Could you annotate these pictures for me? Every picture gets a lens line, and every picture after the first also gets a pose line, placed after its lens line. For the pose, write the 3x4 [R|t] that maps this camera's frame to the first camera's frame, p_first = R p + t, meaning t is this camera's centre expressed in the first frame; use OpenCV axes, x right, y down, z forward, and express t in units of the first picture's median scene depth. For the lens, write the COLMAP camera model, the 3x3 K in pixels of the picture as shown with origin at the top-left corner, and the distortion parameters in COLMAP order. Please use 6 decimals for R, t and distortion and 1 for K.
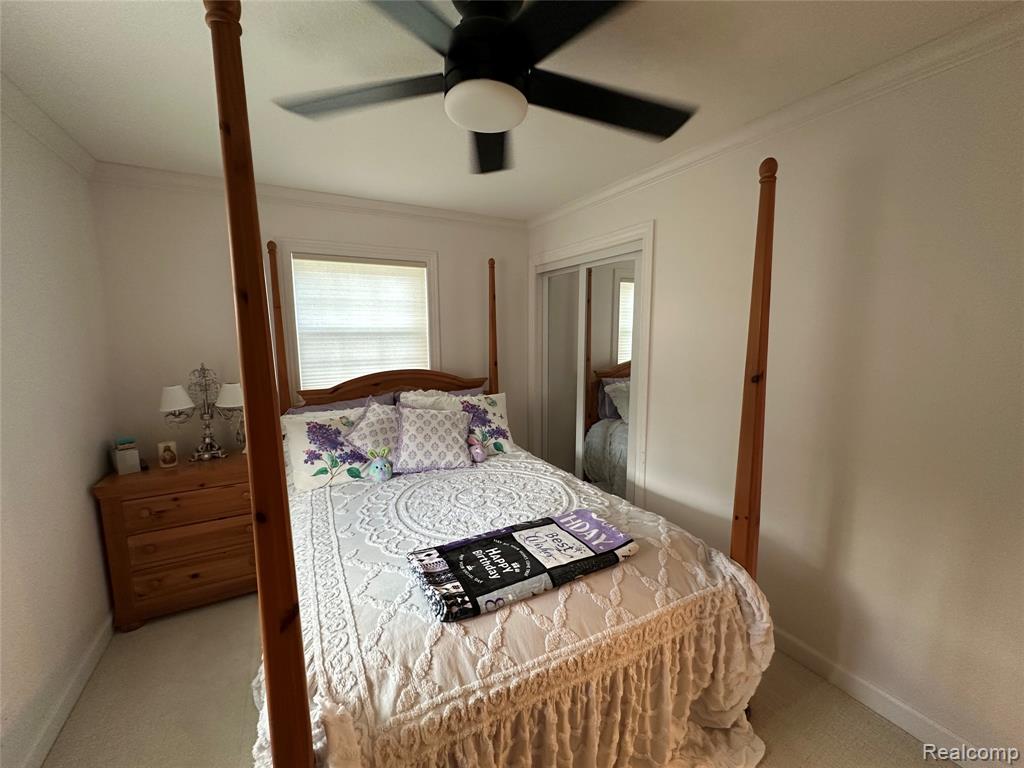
lens RADIAL K [[407.2, 0, 512.7], [0, 407.2, 386.3], [0, 0, 1]] dist [-0.002553, 0.000322]
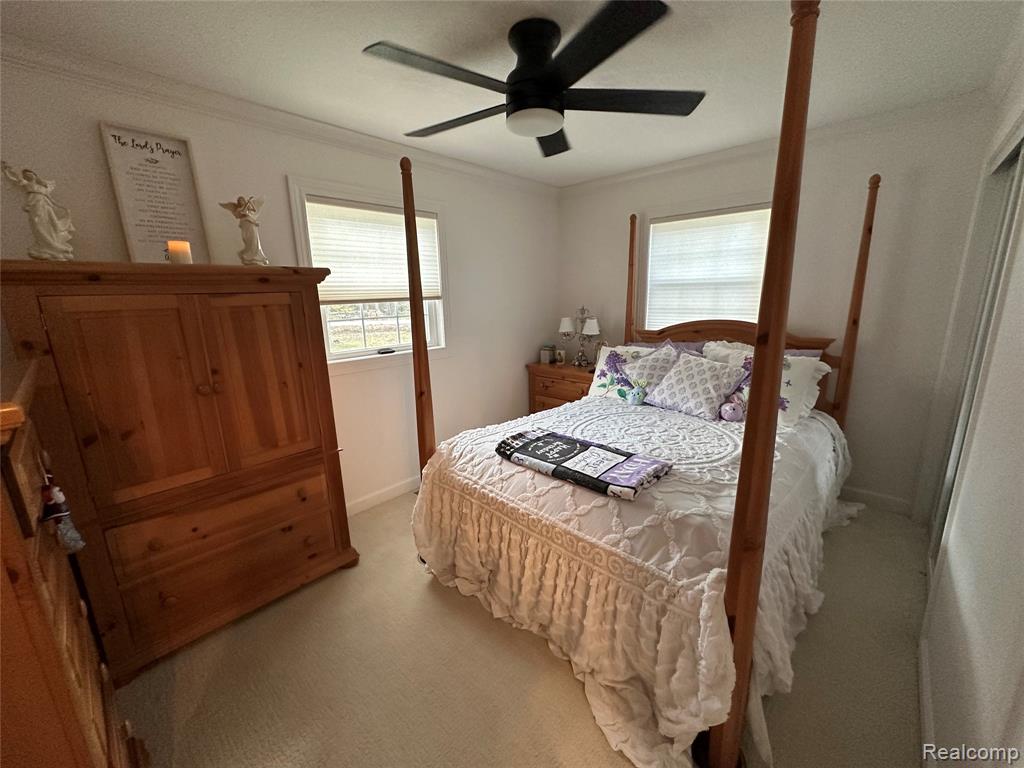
lens RADIAL K [[407.2, 0, 511.5], [0, 407.2, 382.9], [0, 0, 1]] dist [-0.002553, 0.000322]
pose [[0.305773, 0.207611, -0.929193, 0.887736], [-0.107832, 0.977208, 0.182855, -0.026245], [0.945978, 0.044285, 0.321192, 0.303687]]
